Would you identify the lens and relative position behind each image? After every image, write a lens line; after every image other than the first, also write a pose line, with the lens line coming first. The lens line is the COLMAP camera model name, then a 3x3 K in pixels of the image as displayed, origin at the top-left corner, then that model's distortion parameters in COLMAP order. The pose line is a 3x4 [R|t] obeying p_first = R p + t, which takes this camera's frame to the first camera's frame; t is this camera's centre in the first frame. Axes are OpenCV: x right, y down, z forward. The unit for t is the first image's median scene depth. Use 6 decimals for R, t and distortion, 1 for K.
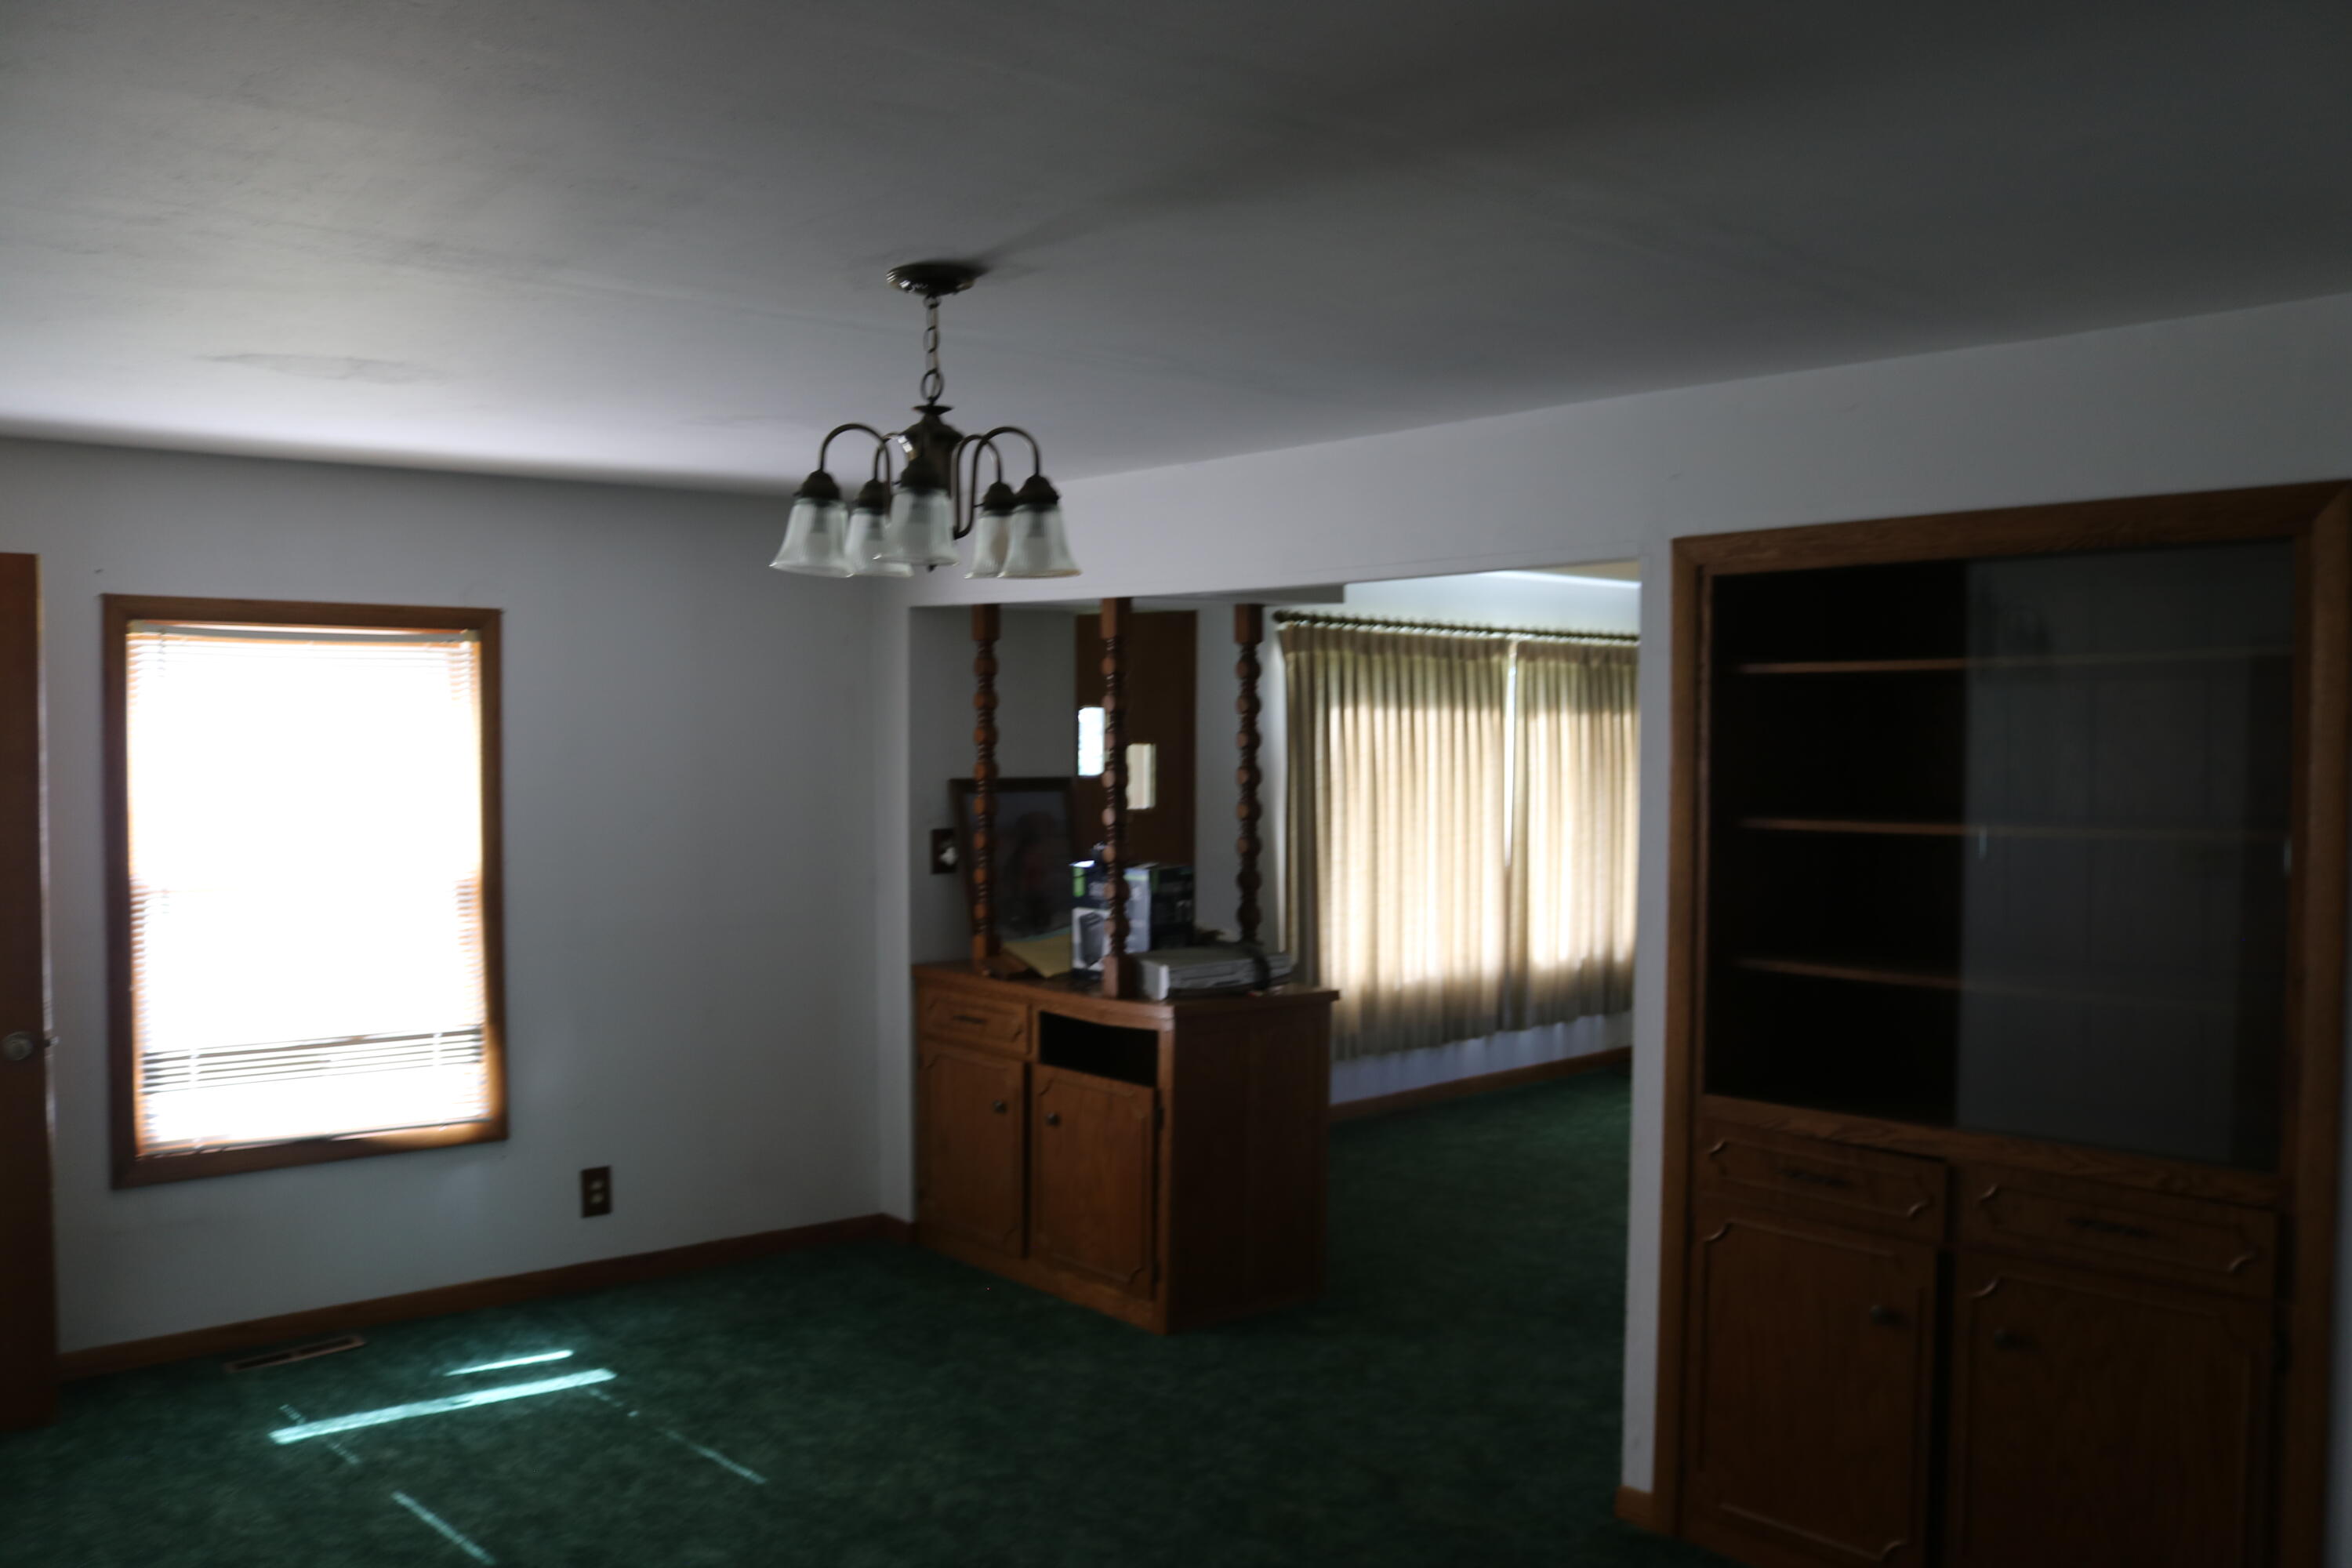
lens RADIAL K [[1975.5, 0, 1176.0], [0, 1975.5, 784.0], [0, 0, 1]] dist [-0.160353, 0.131427]
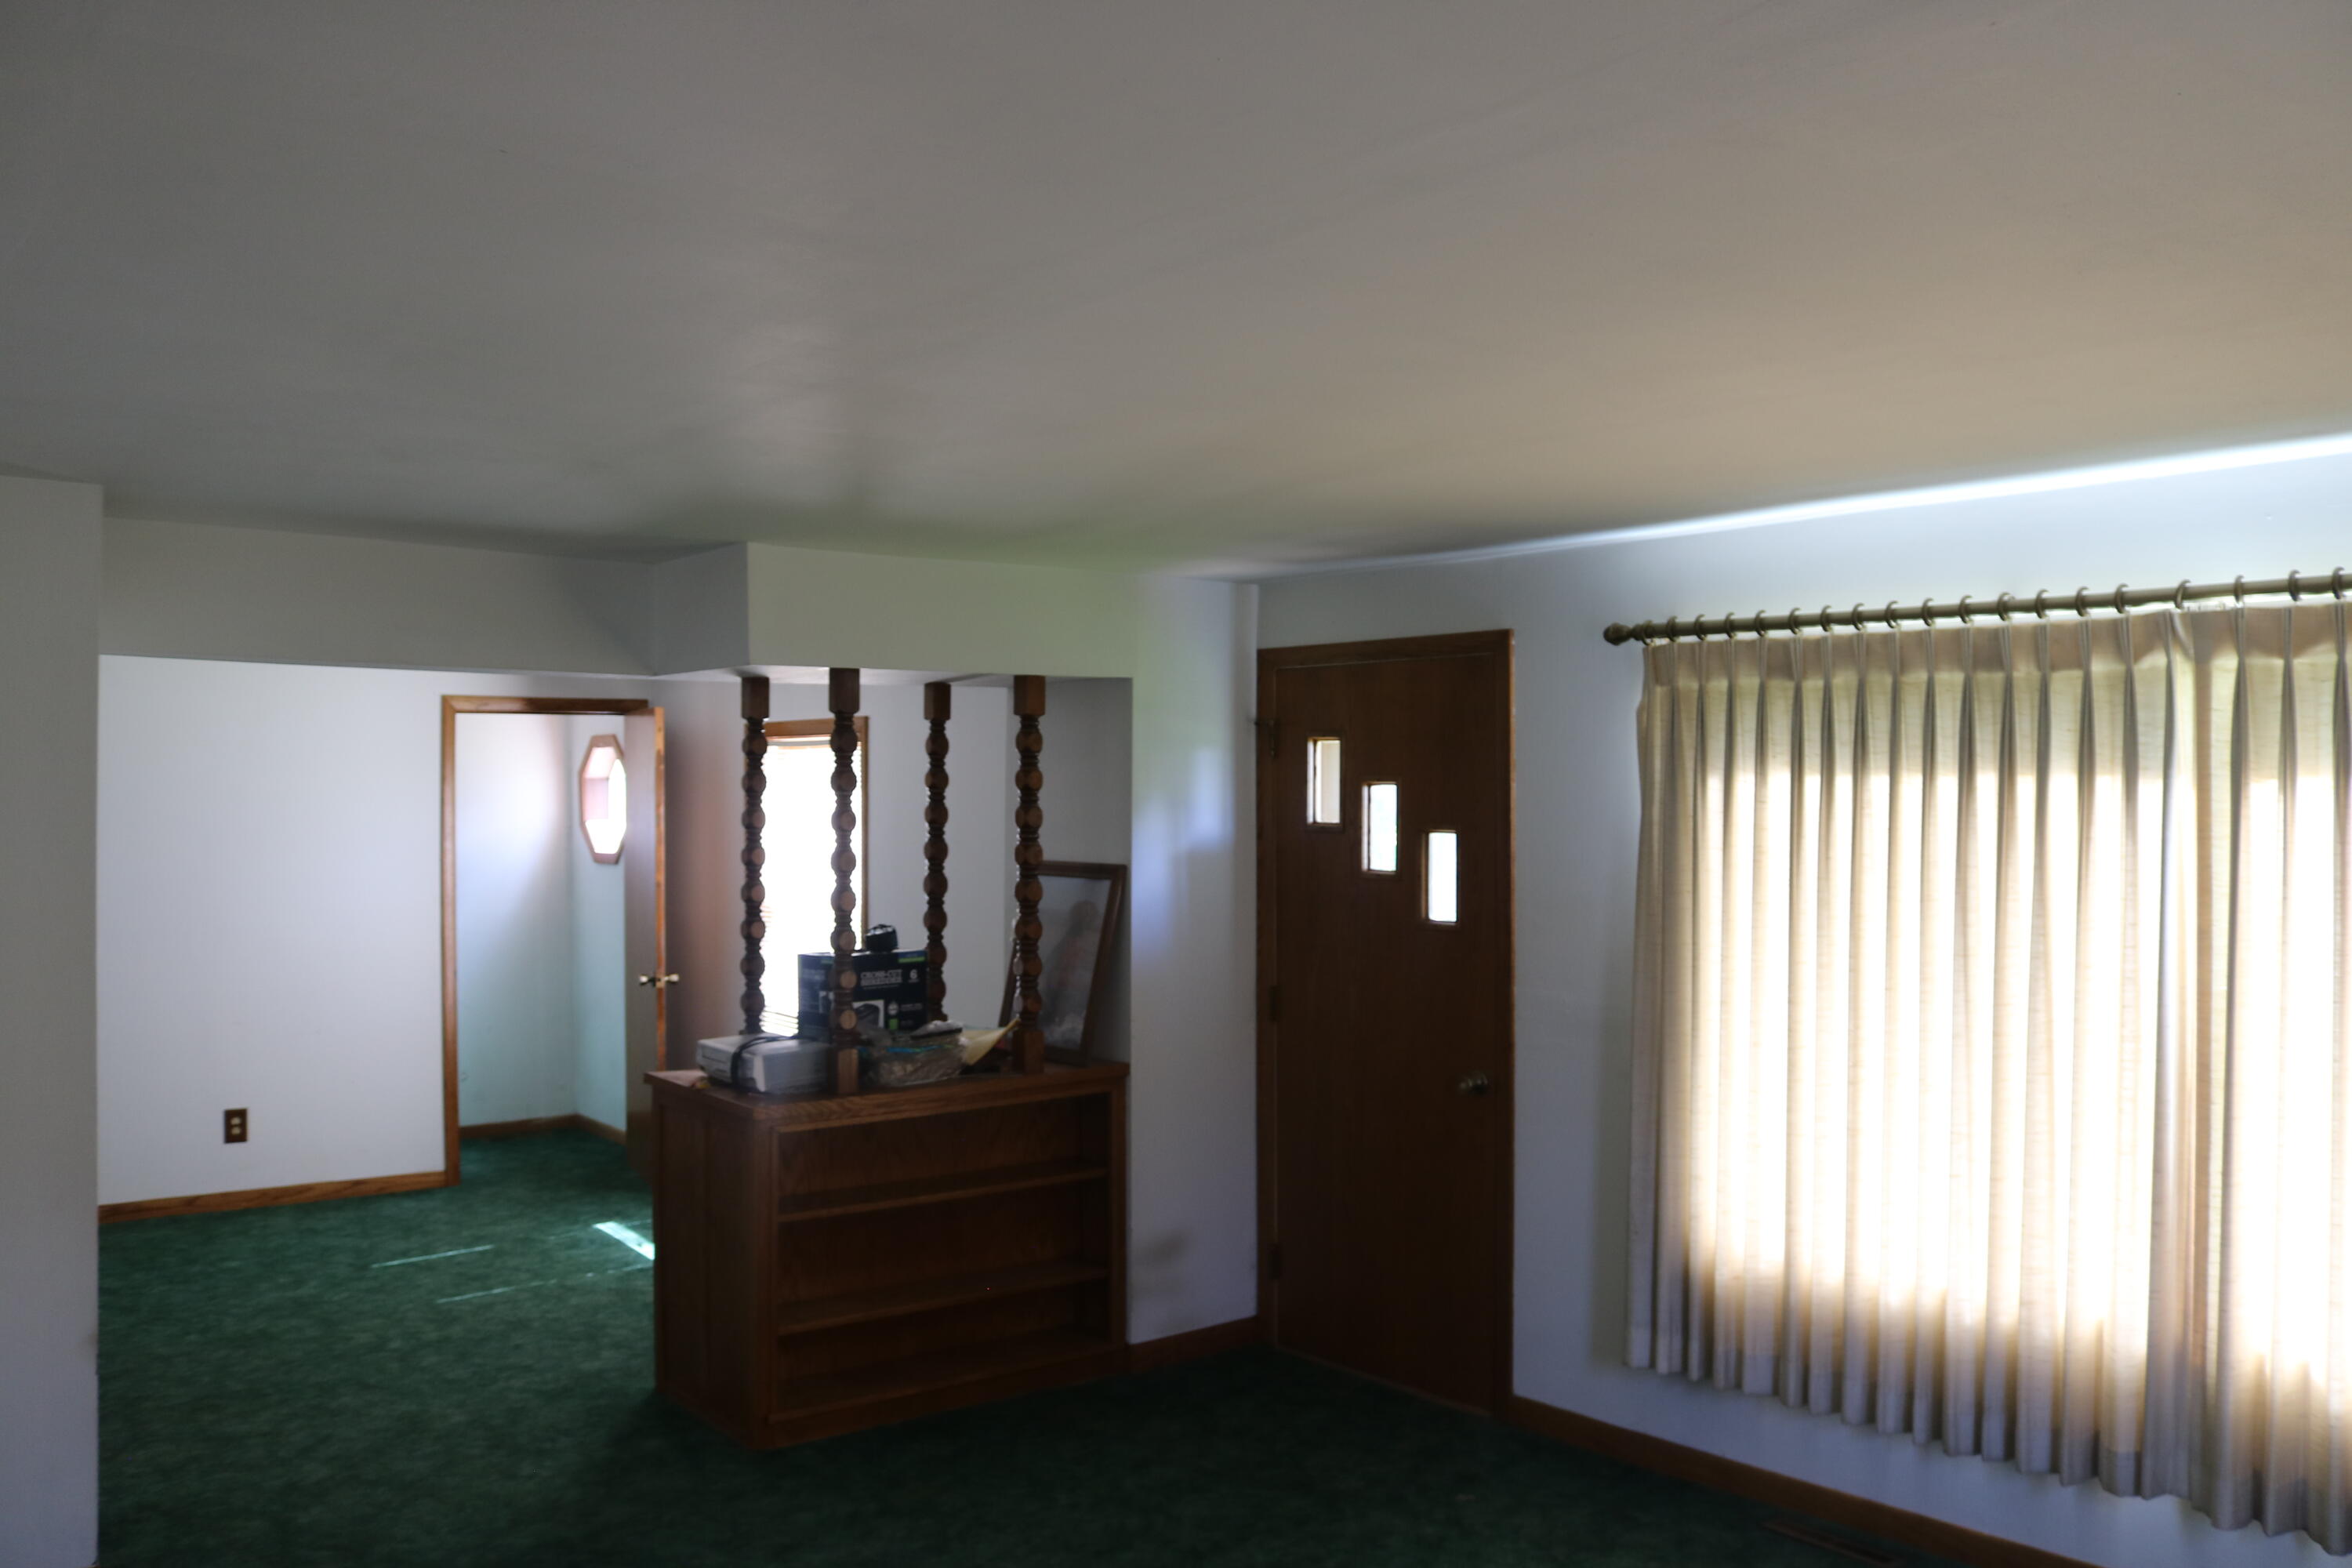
lens RADIAL K [[1975.5, 0, 1176.0], [0, 1975.5, 784.0], [0, 0, 1]] dist [-0.160353, 0.131427]
pose [[-0.062819, -0.015095, -0.997911, 0.618726], [-0.034763, 0.999312, -0.012927, -0.021865], [0.997419, 0.033878, -0.063301, 0.818519]]
